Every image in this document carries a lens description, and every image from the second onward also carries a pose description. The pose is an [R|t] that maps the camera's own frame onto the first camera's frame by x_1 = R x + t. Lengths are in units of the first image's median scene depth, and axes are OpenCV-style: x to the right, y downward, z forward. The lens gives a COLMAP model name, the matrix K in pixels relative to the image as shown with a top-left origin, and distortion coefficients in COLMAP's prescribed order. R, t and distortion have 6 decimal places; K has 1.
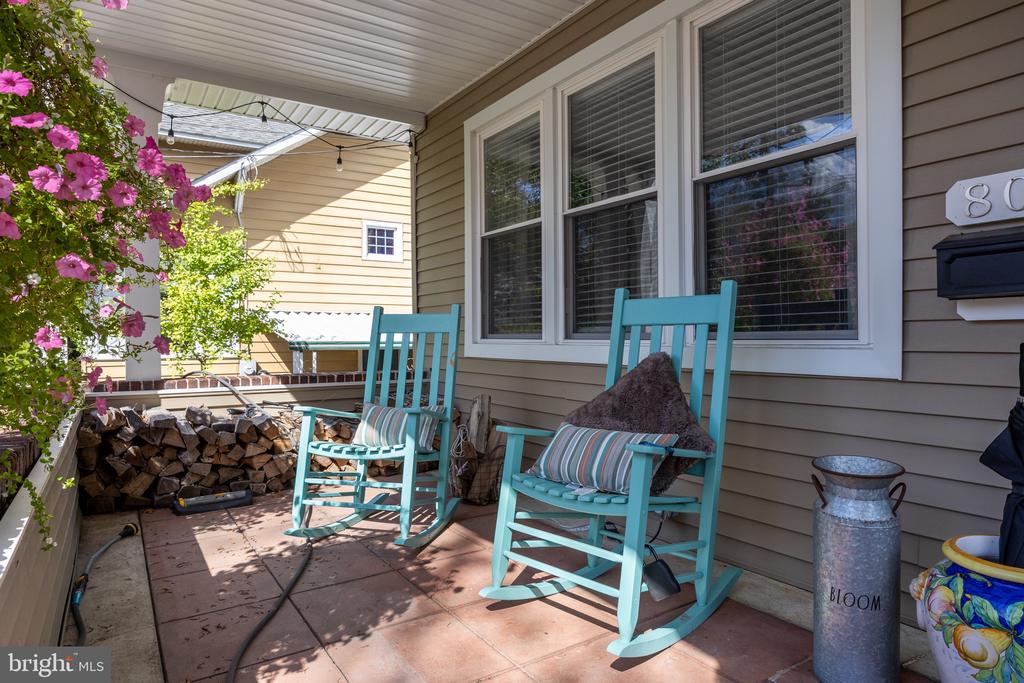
lens RADIAL K [[606.3, 0, 508.9], [0, 606.3, 341.1], [0, 0, 1]] dist [-0.007403, 0.003697]
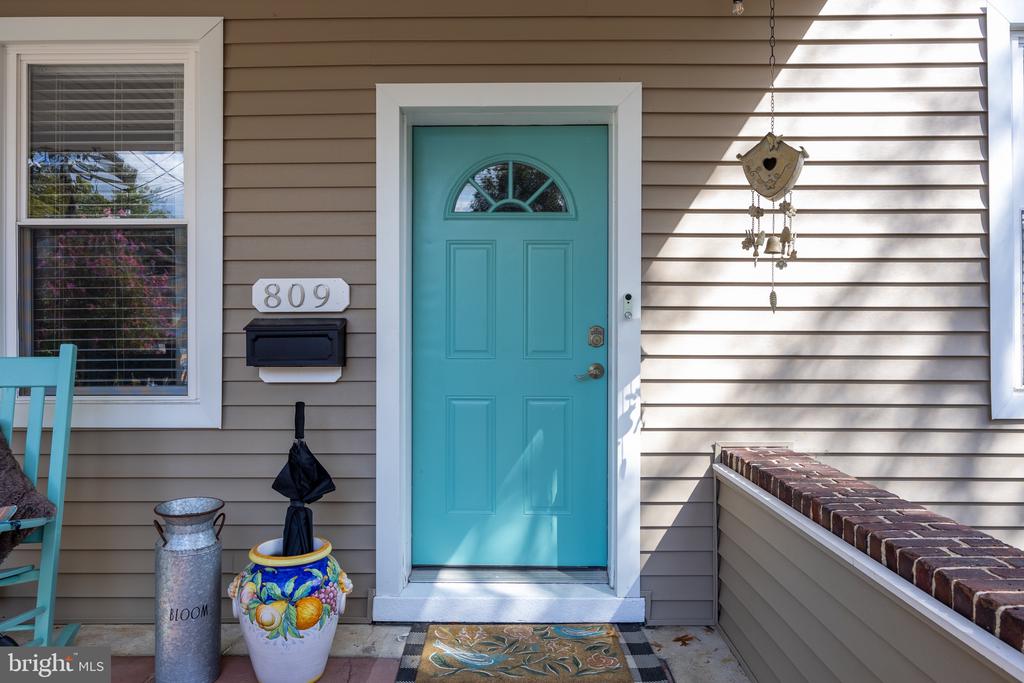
lens RADIAL K [[693.9, 0, 513.3], [0, 693.9, 341.4], [0, 0, 1]] dist [-0.017994, 0.002545]
pose [[0.559463, 0.008907, 0.828808, -0.234124], [0.004688, 0.999892, -0.013910, -0.110295], [-0.828842, 0.011667, 0.559361, -0.353403]]
